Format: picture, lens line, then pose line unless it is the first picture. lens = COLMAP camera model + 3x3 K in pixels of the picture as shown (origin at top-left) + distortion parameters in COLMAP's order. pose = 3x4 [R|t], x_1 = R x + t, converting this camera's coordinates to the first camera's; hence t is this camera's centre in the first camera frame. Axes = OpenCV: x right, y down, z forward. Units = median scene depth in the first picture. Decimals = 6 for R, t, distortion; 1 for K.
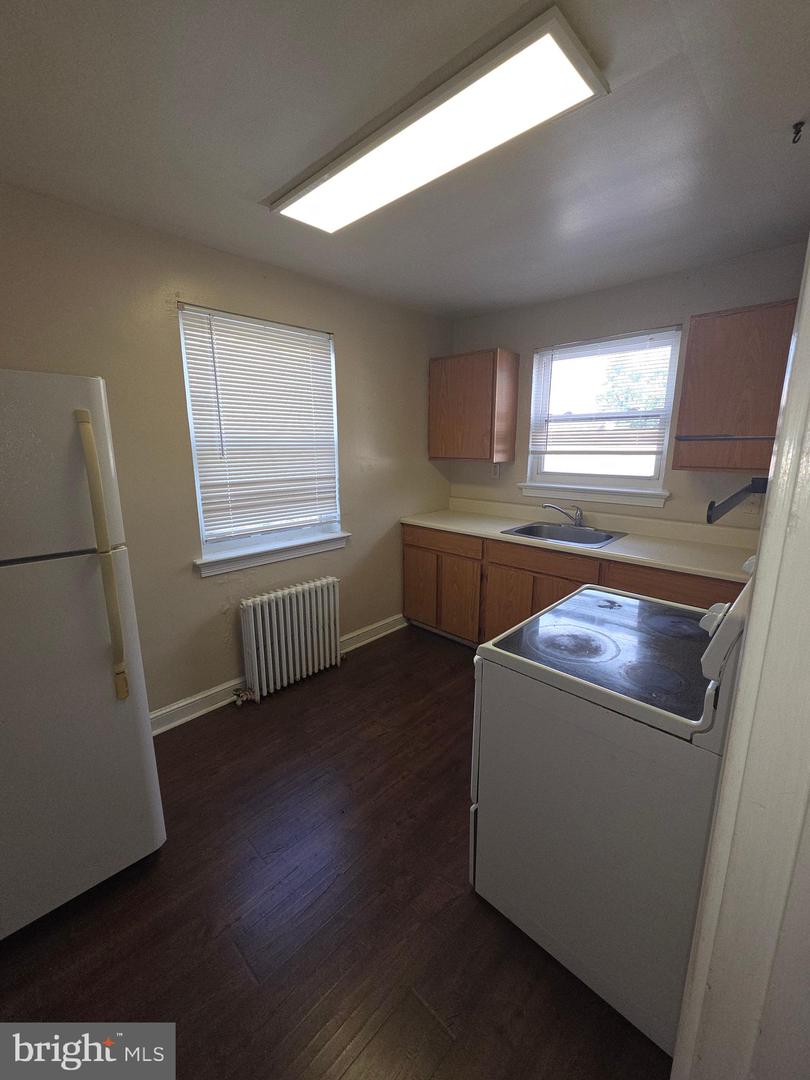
lens RADIAL K [[443.3, 0, 409.3], [0, 443.3, 537.5], [0, 0, 1]] dist [0.002468, 0.000562]
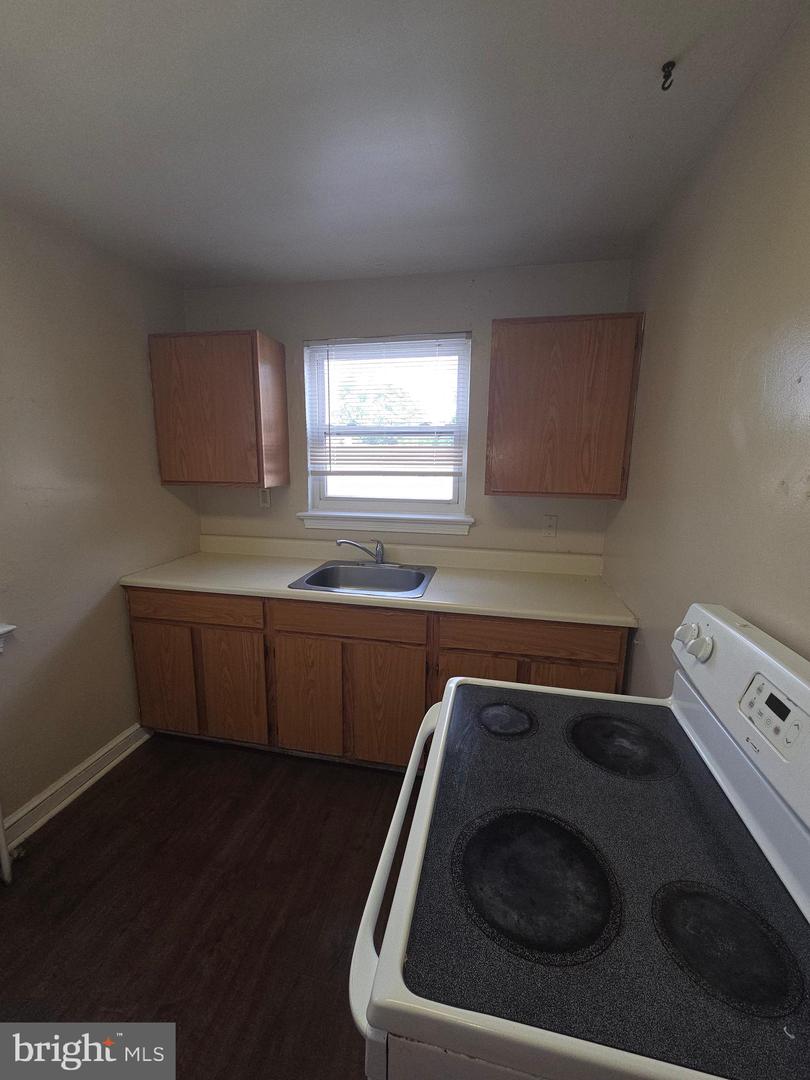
lens RADIAL K [[443.3, 0, 409.3], [0, 443.3, 537.5], [0, 0, 1]] dist [0.002468, 0.000562]
pose [[0.850749, -0.084688, 0.518704, 0.007763], [0.098076, 0.995178, 0.001623, -0.066854], [-0.516340, 0.049491, 0.854952, 0.263004]]
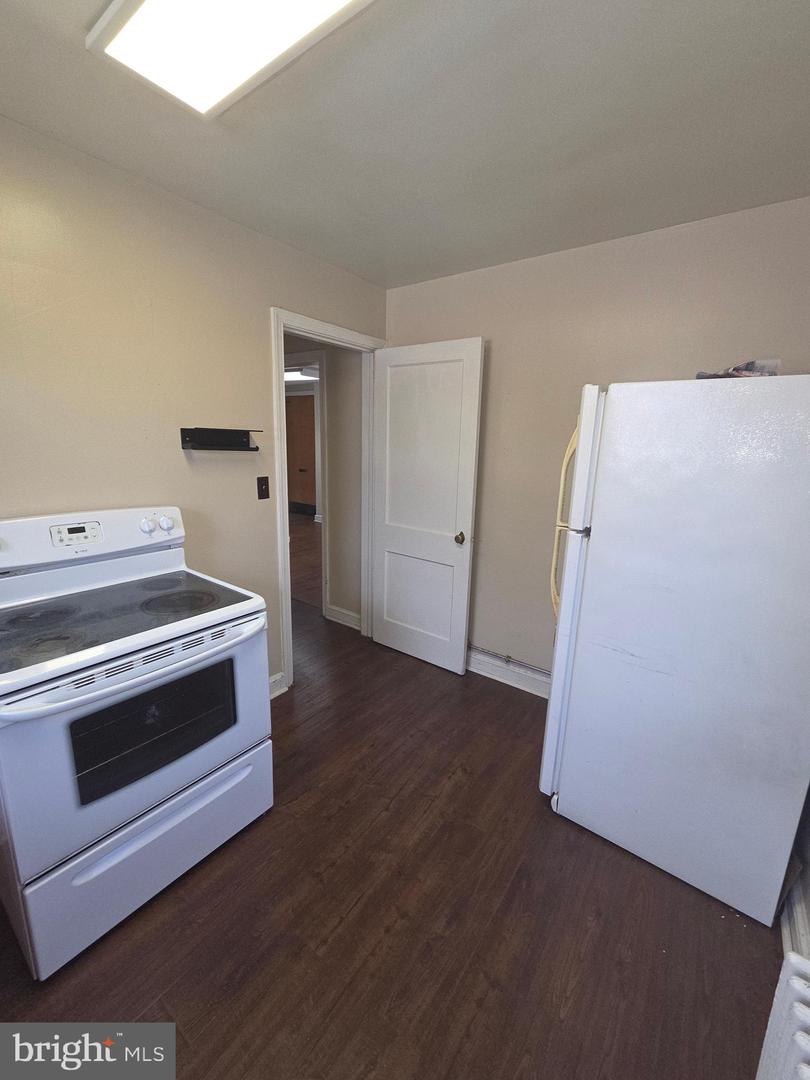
lens RADIAL K [[443.3, 0, 409.3], [0, 443.3, 537.5], [0, 0, 1]] dist [0.002468, 0.000562]
pose [[-0.991190, 0.005746, -0.132323, -0.035827], [-0.050438, 0.907405, 0.417219, -0.191867], [0.122468, 0.420217, -0.899121, 0.898045]]
